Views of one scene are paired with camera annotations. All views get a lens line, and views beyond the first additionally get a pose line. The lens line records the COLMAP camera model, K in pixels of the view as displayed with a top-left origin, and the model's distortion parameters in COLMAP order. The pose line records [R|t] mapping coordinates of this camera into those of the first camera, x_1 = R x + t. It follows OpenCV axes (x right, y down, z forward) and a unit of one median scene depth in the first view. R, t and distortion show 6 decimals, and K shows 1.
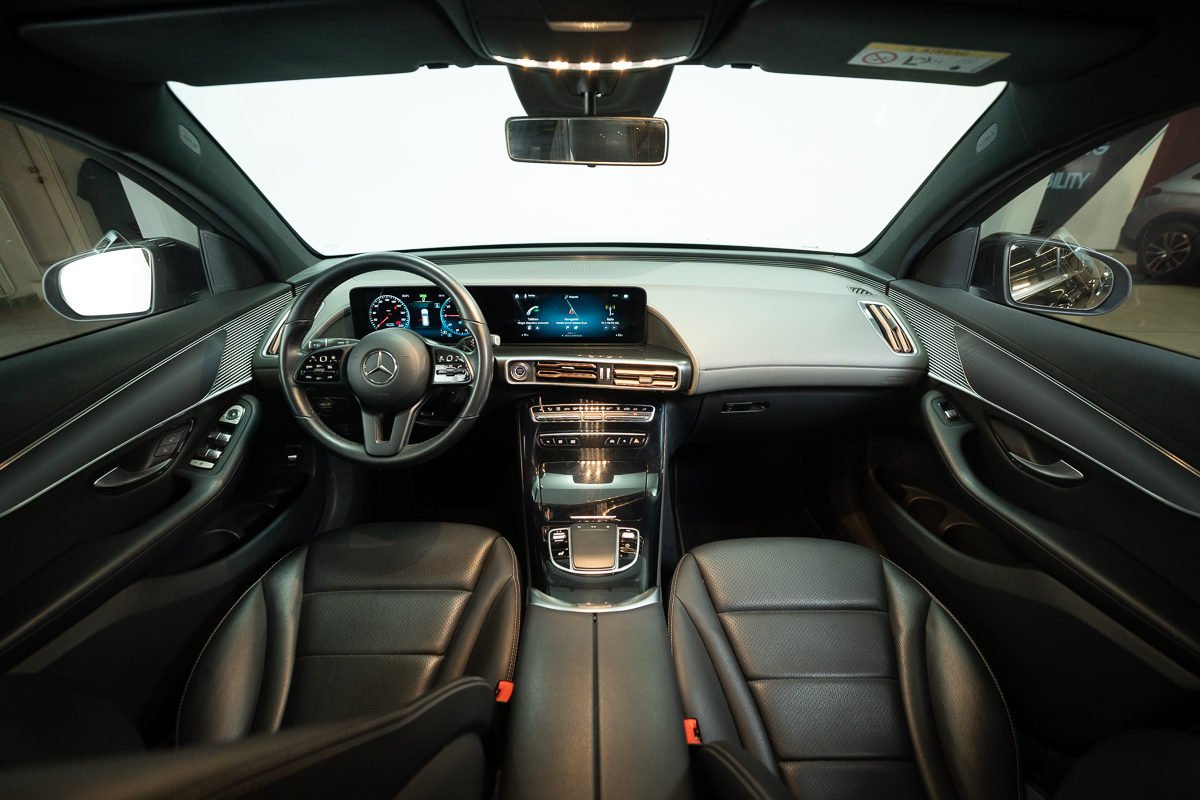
lens RADIAL K [[477.2, 0, 597.6], [0, 477.2, 402.9], [0, 0, 1]] dist [-0.032008, -0.000008]
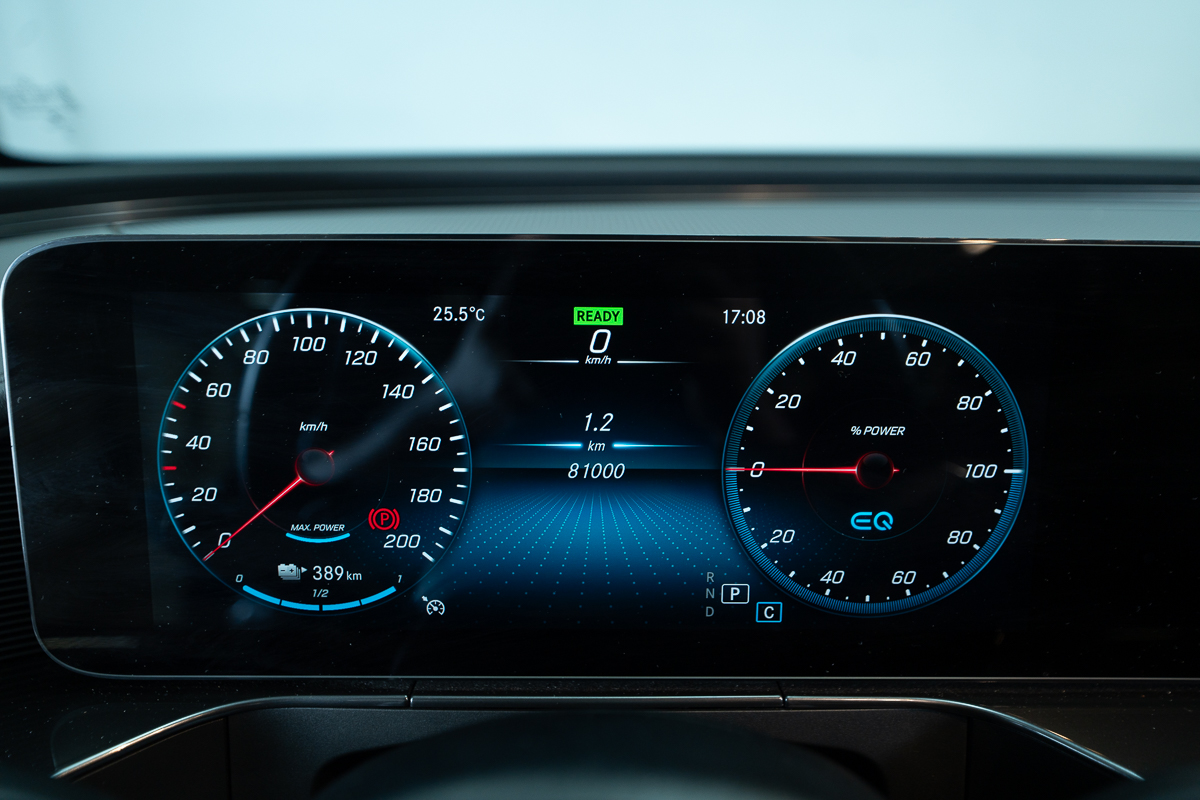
lens RADIAL K [[729.5, 0, 600.0], [0, 729.5, 400.0], [0, 0, 1]] dist [0.001604, 0.000098]
pose [[0.999930, 0.007683, 0.008974, -0.386547], [-0.006104, 0.986385, -0.164342, -0.179208], [-0.010115, 0.164276, 0.986363, 0.848784]]
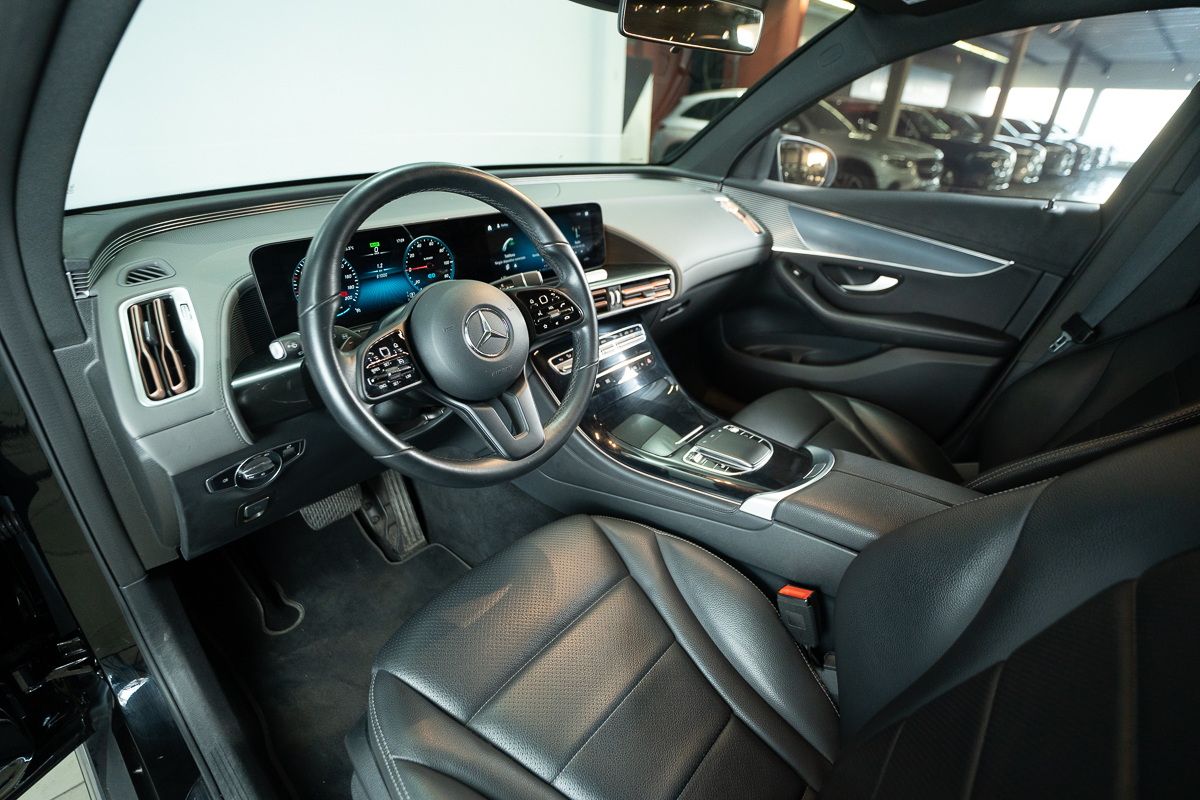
lens RADIAL K [[558.1, 0, 603.1], [0, 558.1, 399.6], [0, 0, 1]] dist [-0.018967, 0.000697]
pose [[0.662289, -0.326494, 0.674370, -0.779143], [0.309948, 0.938825, 0.150134, -0.045088], [-0.682133, 0.109587, 0.722970, 0.270924]]
